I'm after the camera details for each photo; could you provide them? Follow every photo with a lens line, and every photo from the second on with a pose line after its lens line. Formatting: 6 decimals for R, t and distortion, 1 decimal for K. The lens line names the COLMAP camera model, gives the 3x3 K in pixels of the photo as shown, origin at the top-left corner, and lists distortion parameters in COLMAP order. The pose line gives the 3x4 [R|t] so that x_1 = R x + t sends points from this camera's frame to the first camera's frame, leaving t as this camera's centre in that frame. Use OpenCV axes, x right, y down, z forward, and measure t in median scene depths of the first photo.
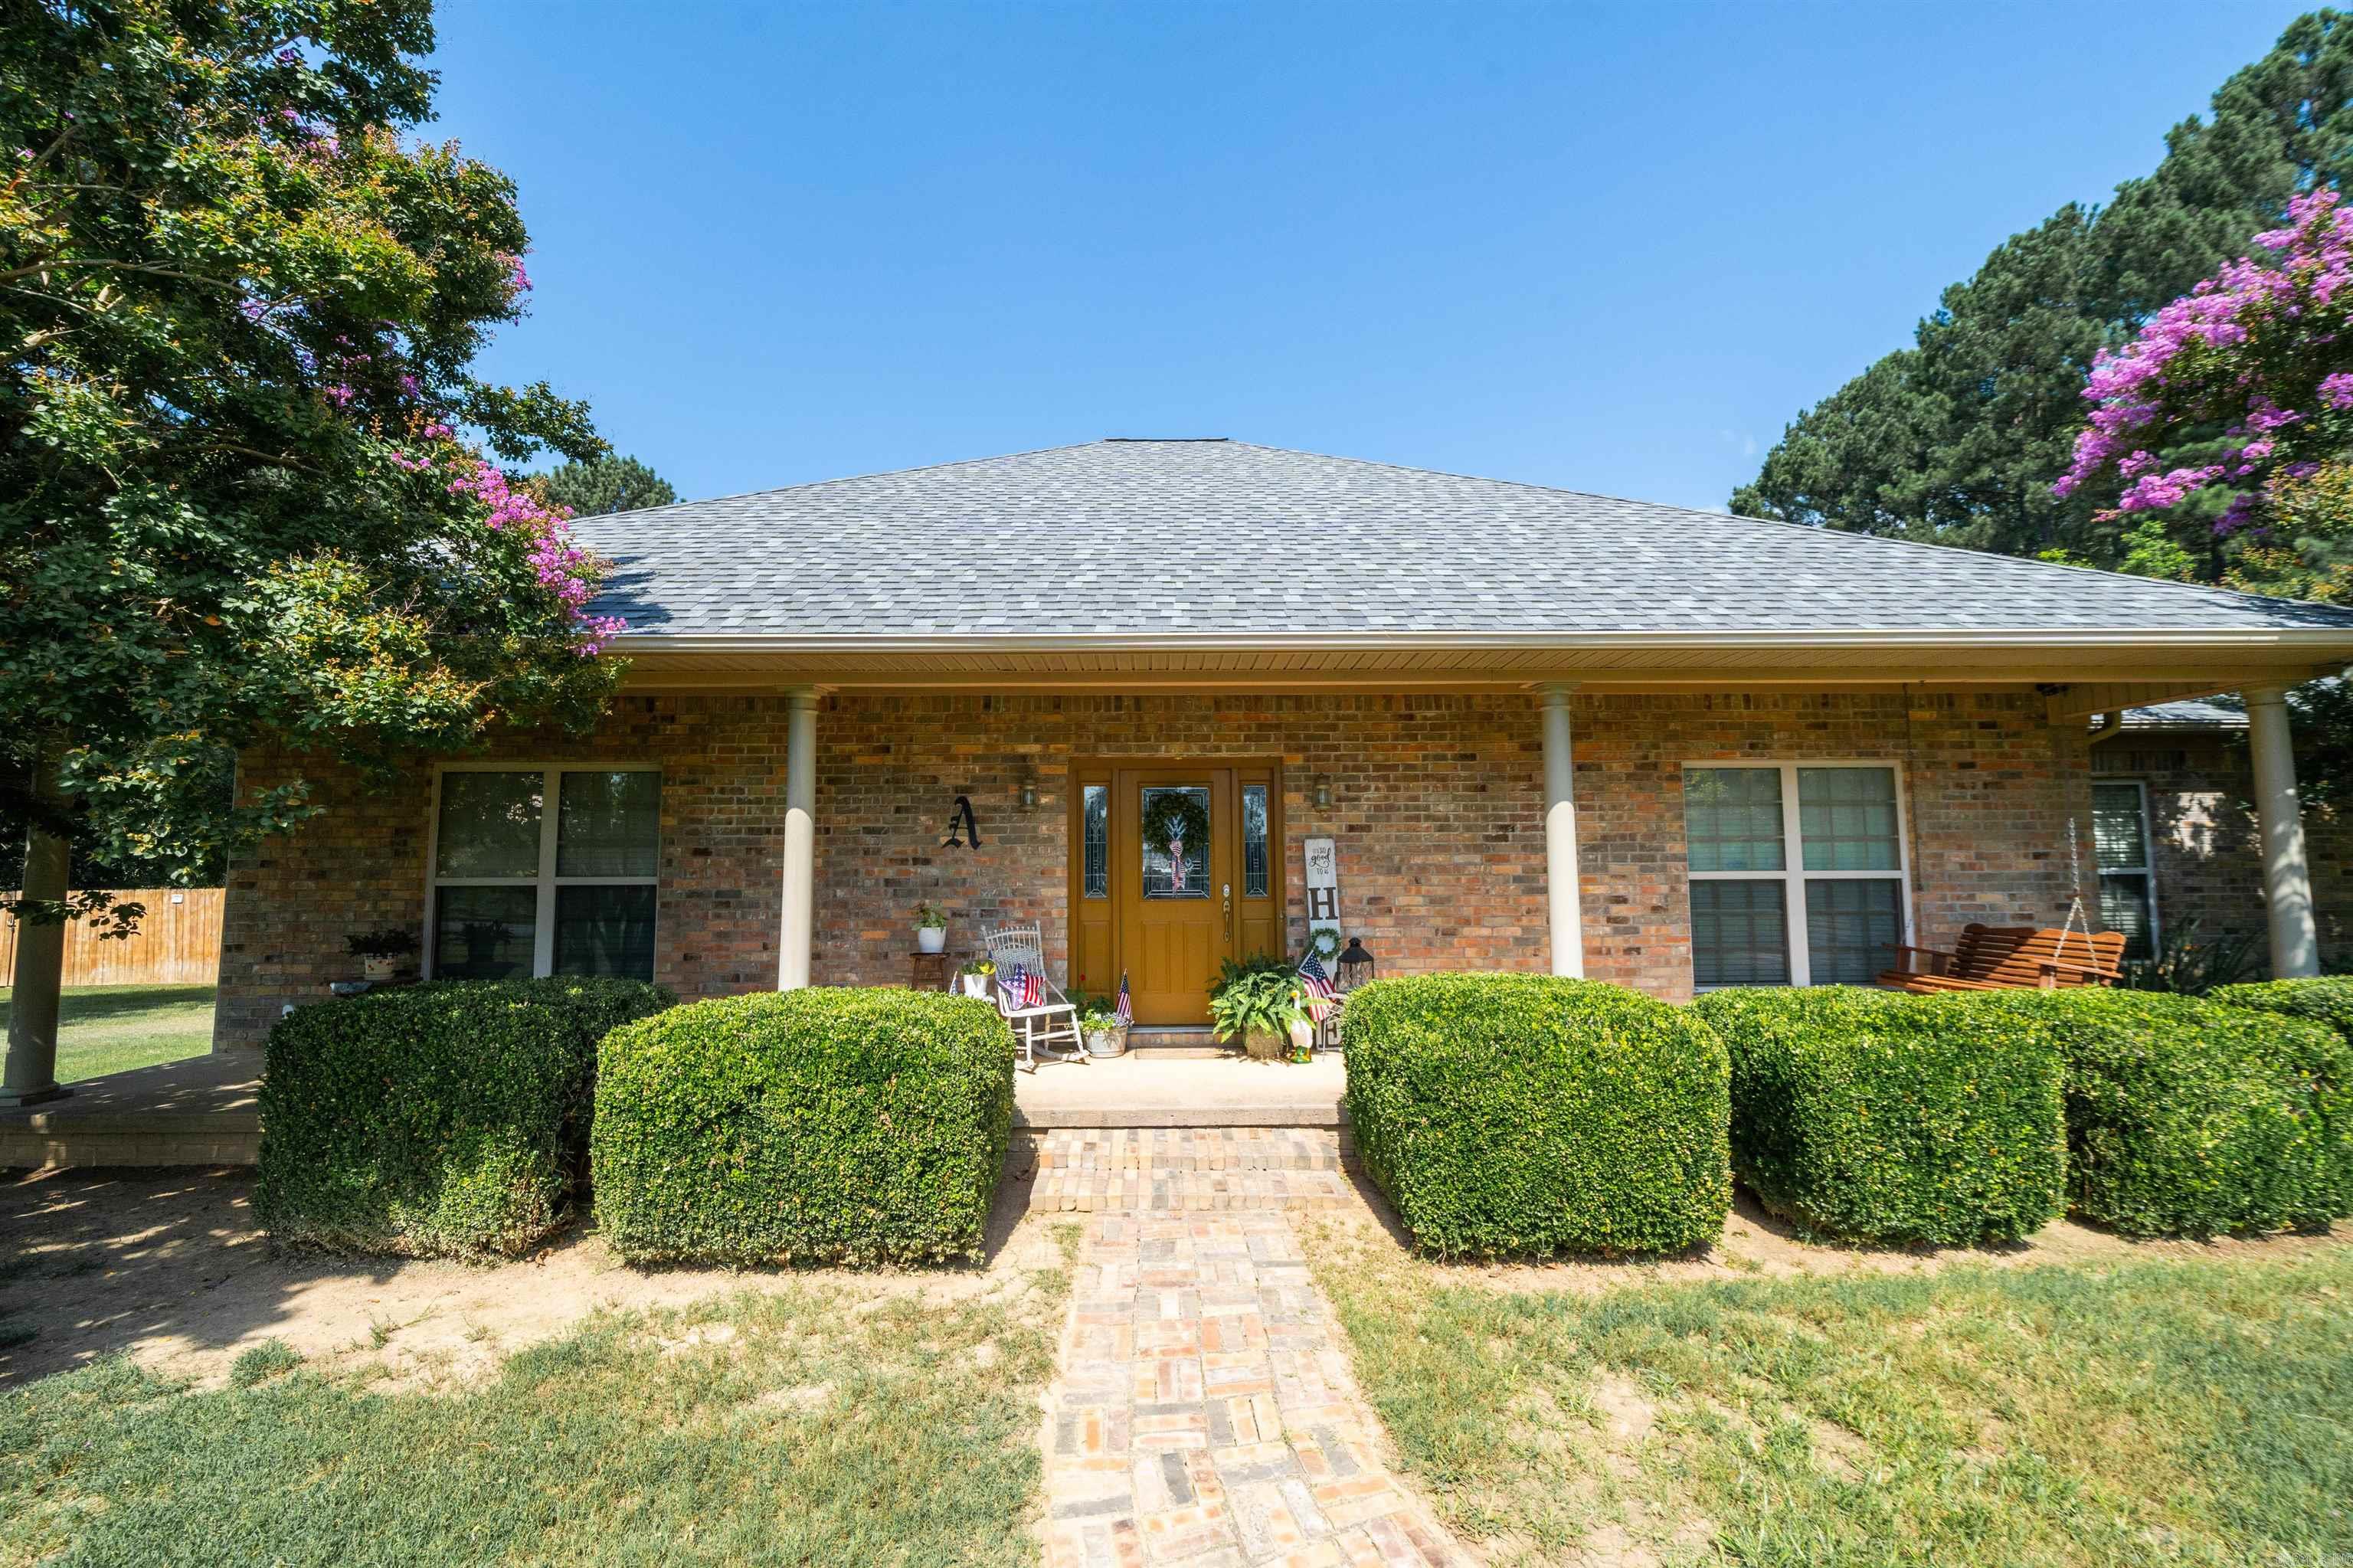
lens RADIAL K [[900.1, 0, 1174.6], [0, 900.1, 794.0], [0, 0, 1]] dist [0.000077, -0.000679]
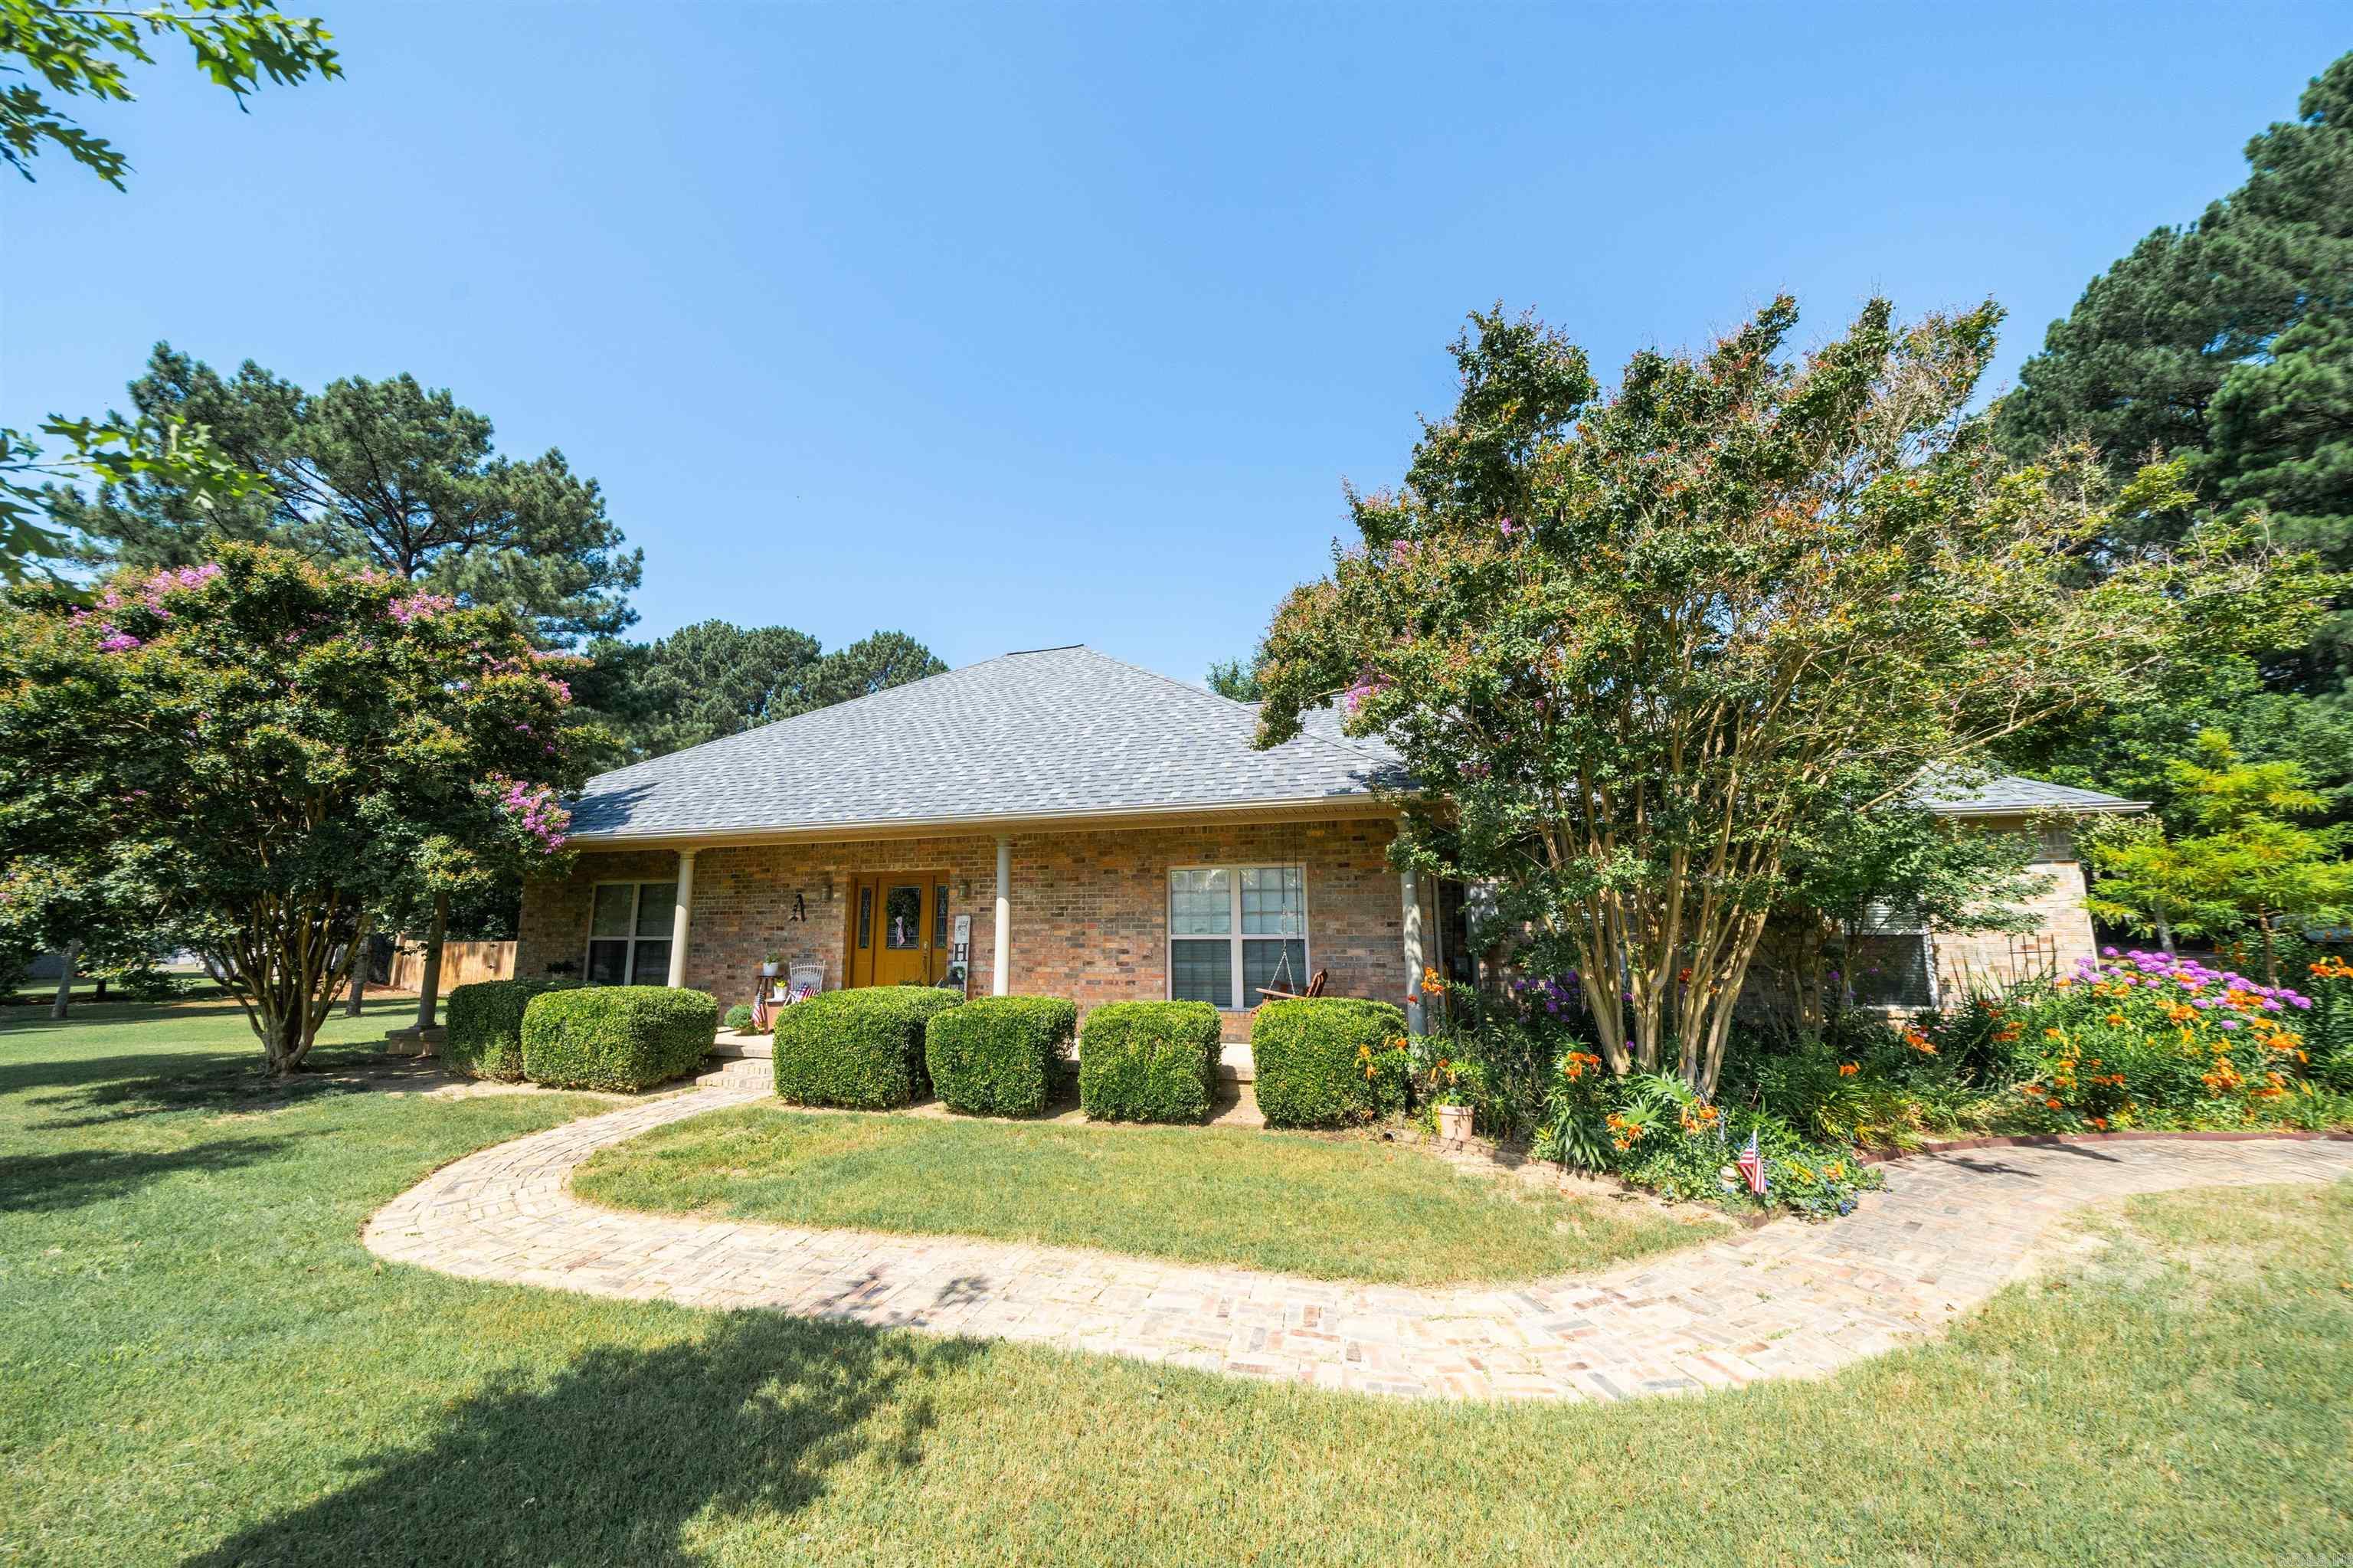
lens RADIAL K [[795.6, 0, 1170.8], [0, 795.6, 795.6], [0, 0, 1]] dist [-0.003997, -0.000083]
pose [[0.956332, -0.048608, -0.288214, 1.015416], [0.026639, 0.996466, -0.079665, -0.050433], [0.291068, 0.068509, 0.954246, -0.398504]]
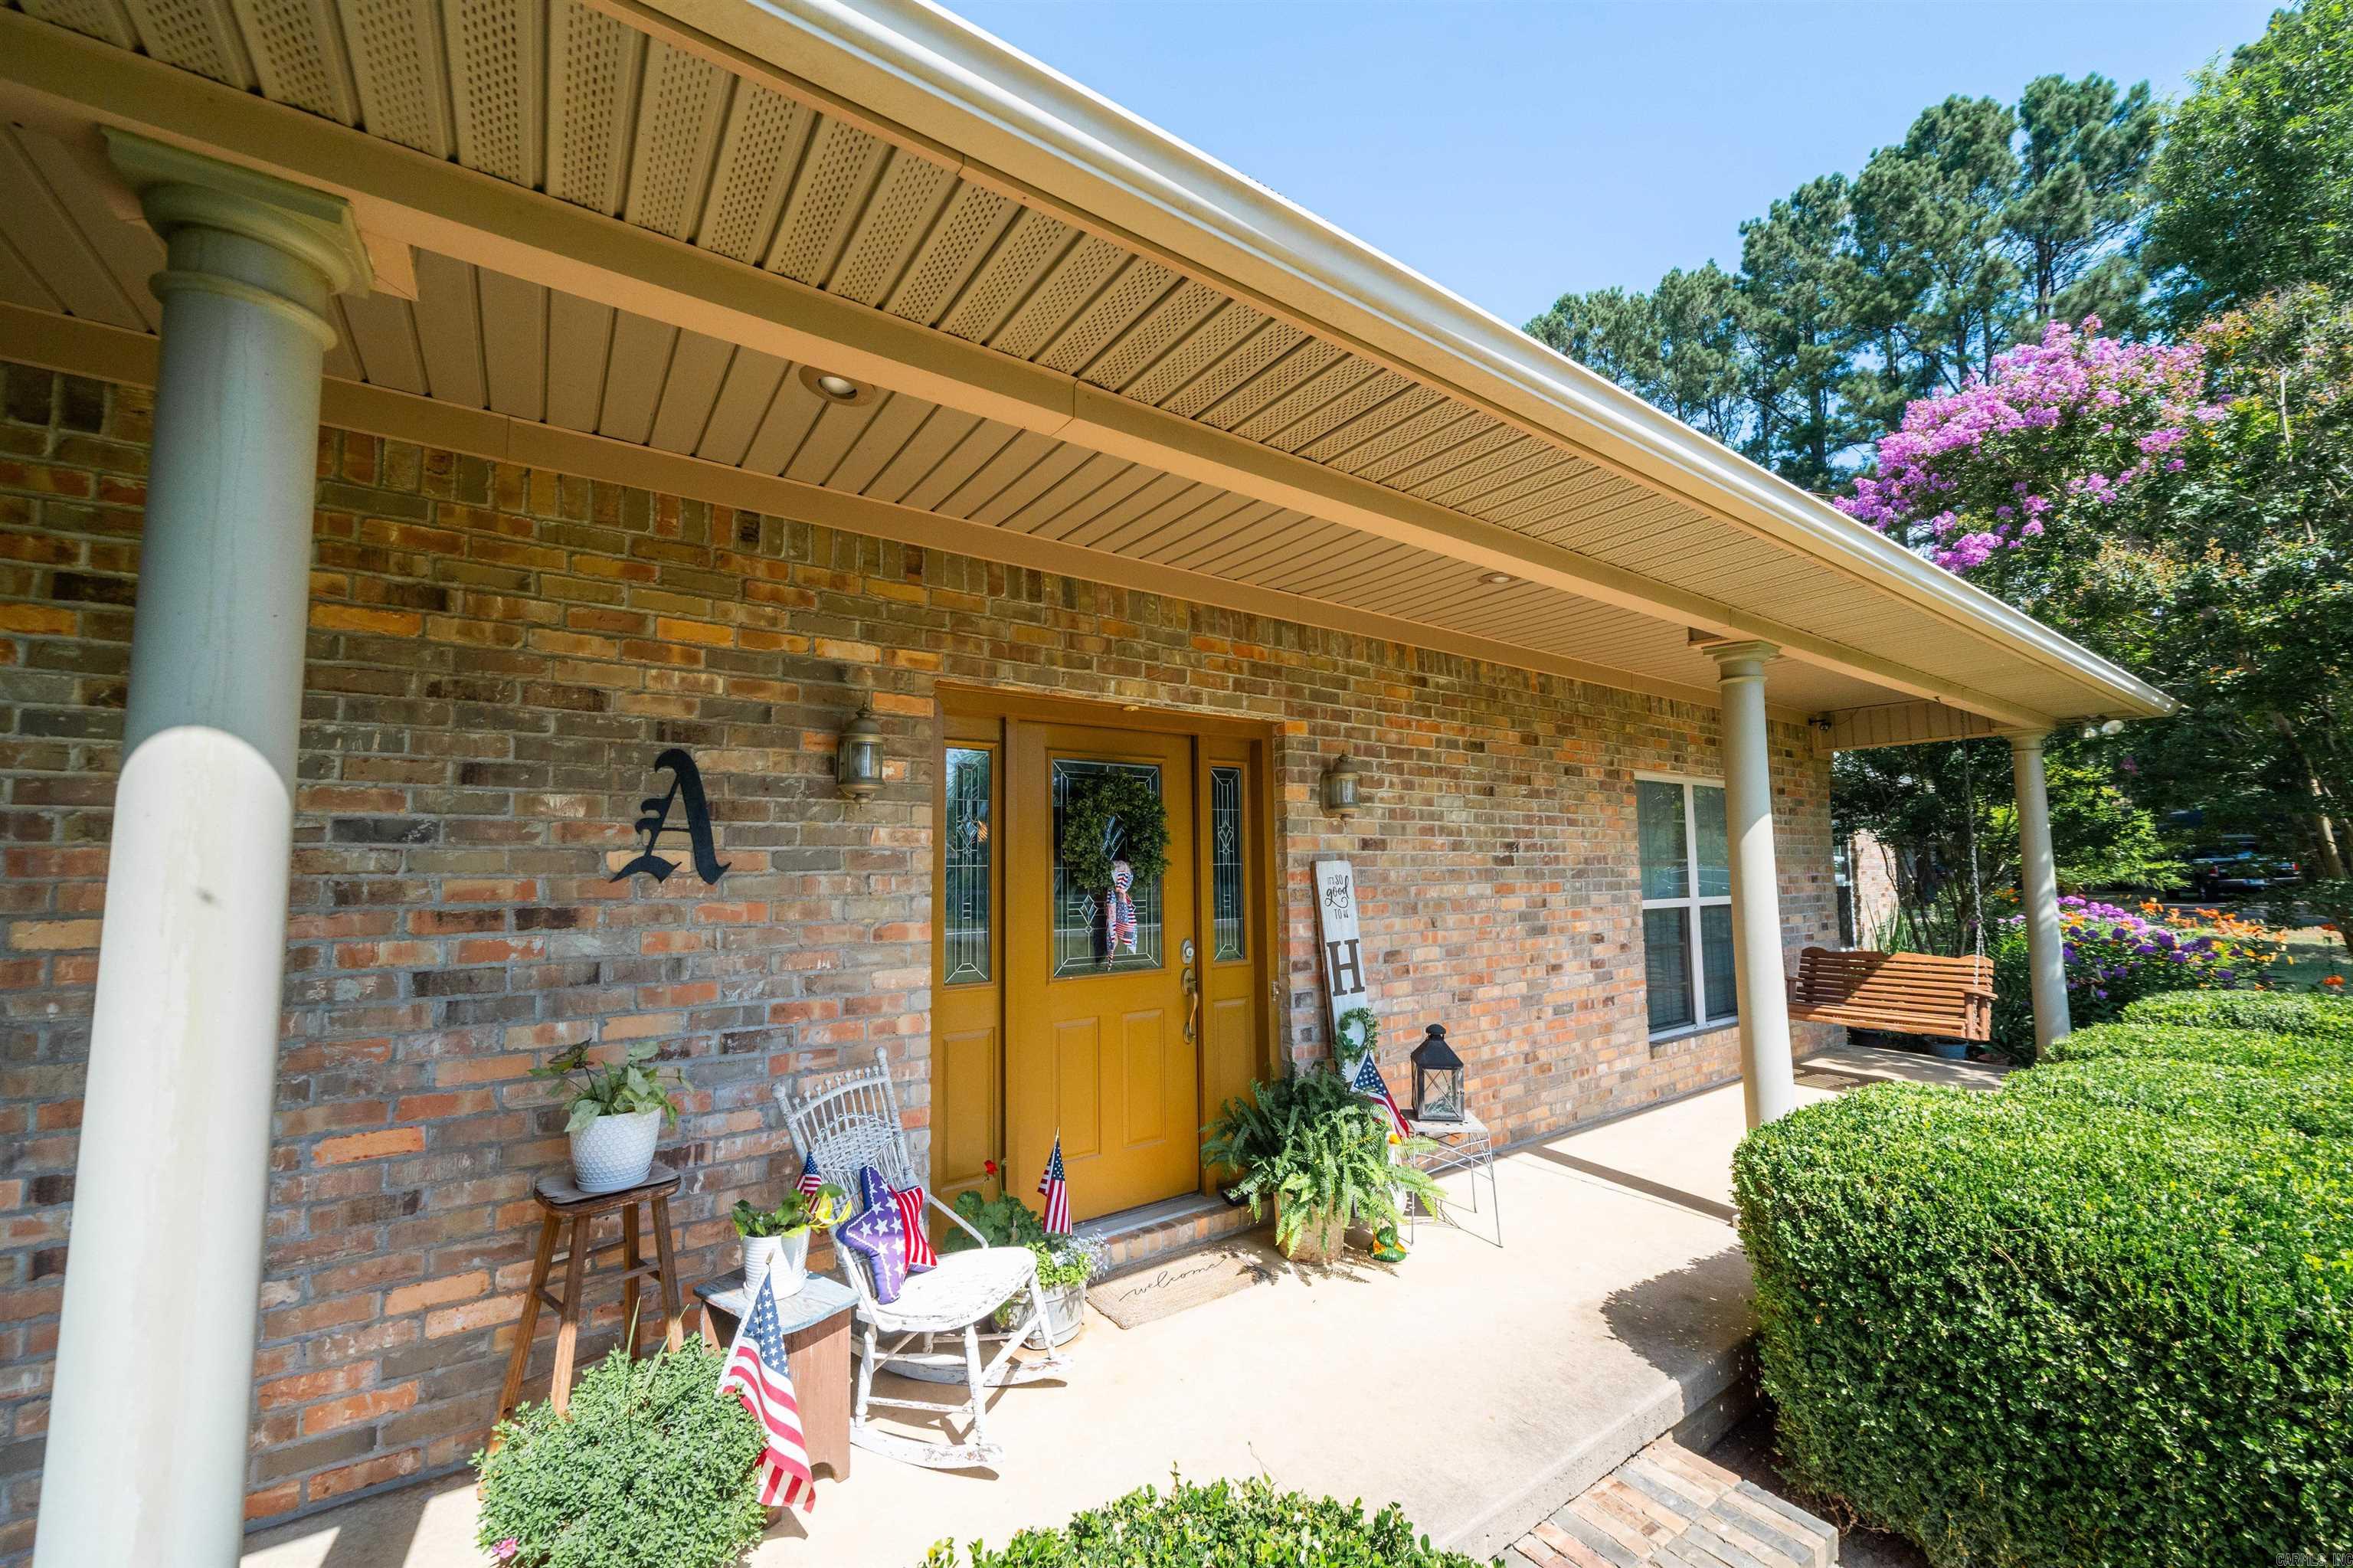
lens RADIAL K [[909.2, 0, 1177.8], [0, 909.2, 792.0], [0, 0, 1]] dist [-0.000053, 0.000006]
pose [[0.823631, 0.046814, 0.565191, -0.278442], [-0.041336, 0.998892, -0.022500, 0.021126], [-0.565618, -0.004831, 0.824653, 0.545999]]
